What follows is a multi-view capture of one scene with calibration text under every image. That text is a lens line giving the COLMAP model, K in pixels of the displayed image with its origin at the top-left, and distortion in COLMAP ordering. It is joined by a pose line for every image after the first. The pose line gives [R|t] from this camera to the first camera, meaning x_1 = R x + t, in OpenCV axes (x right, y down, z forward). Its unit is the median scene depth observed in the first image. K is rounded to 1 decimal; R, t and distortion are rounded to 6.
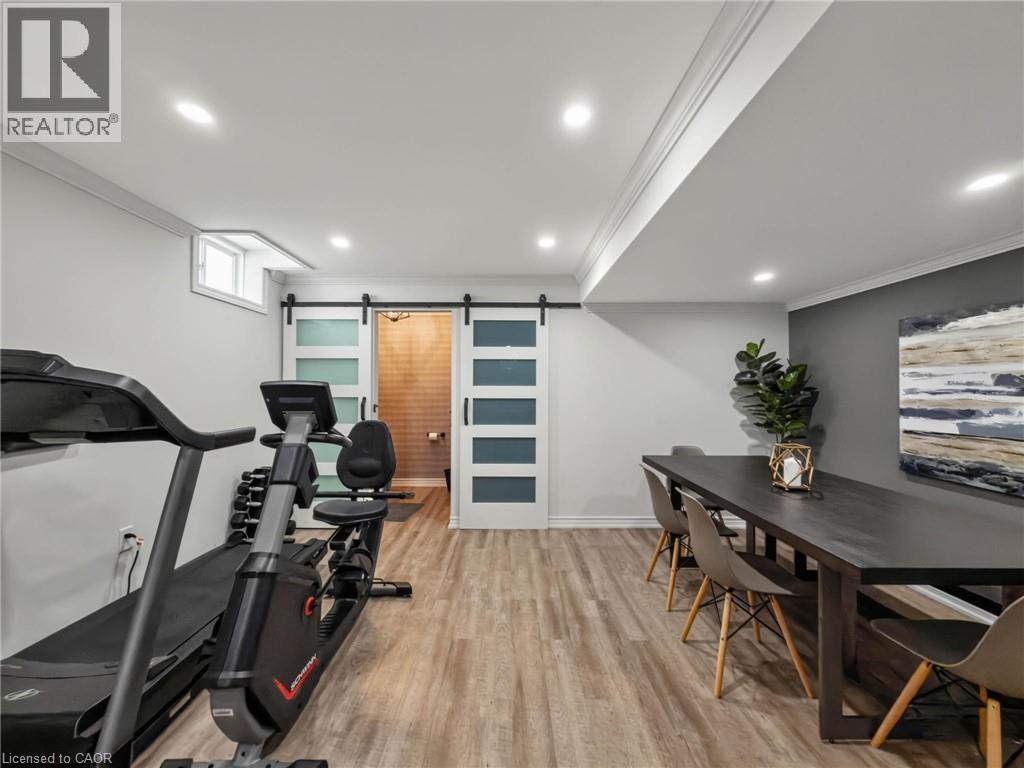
lens RADIAL K [[414.0, 0, 512.4], [0, 414.0, 390.0], [0, 0, 1]] dist [0.000244, -0.000103]
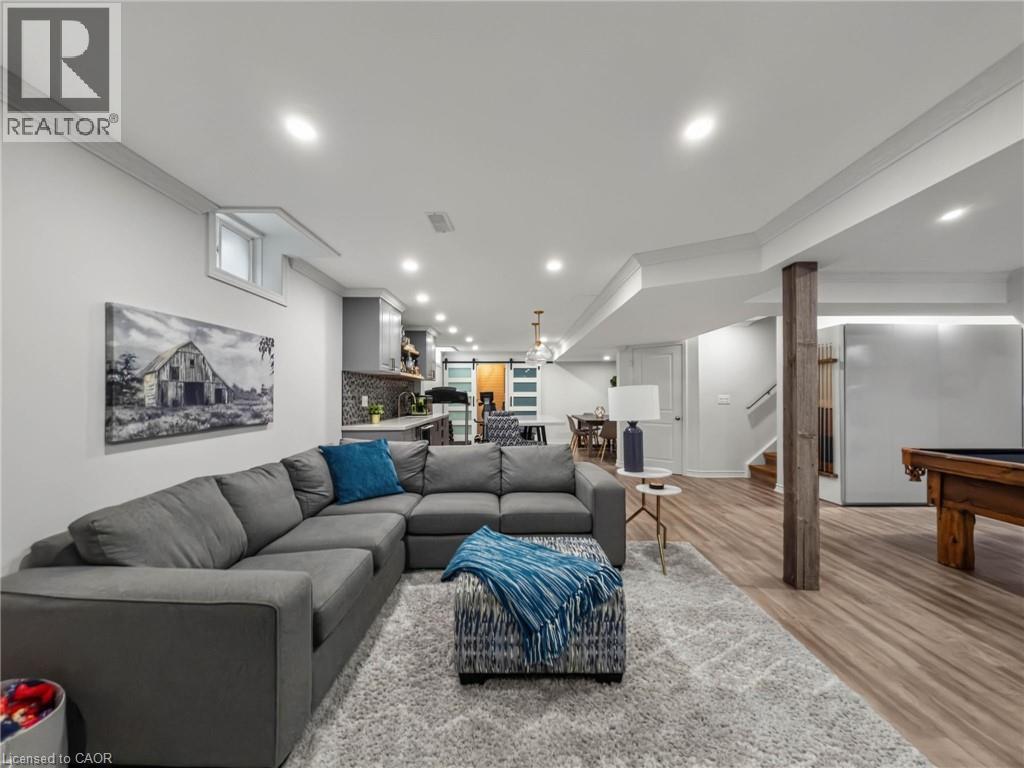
lens RADIAL K [[414.0, 0, 513.5], [0, 414.0, 393.5], [0, 0, 1]] dist [0.000244, -0.000103]
pose [[0.999656, -0.002821, -0.026090, -0.023472], [0.002871, 0.999994, 0.001893, -0.004582], [0.026084, -0.001967, 0.999658, -1.747226]]
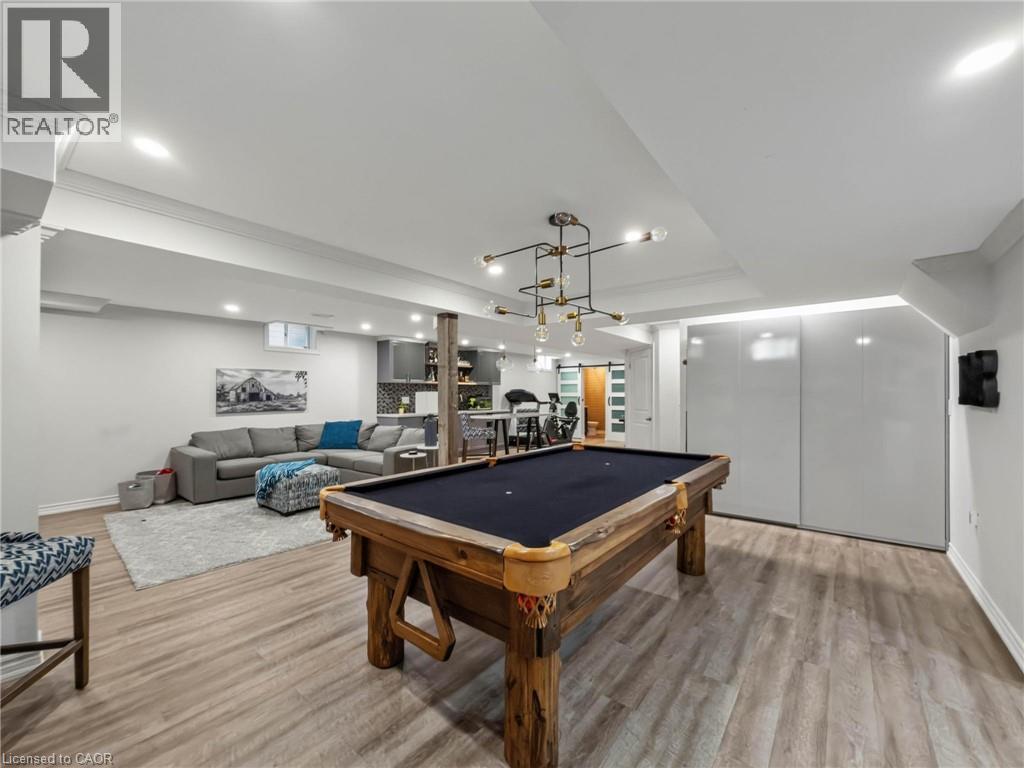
lens RADIAL K [[414.0, 0, 512.4], [0, 414.0, 389.1], [0, 0, 1]] dist [0.000244, -0.000103]
pose [[0.782005, -0.009134, -0.623206, 1.208948], [0.005802, 0.999956, -0.007376, -0.016838], [0.623246, 0.002153, 0.782023, -1.781989]]
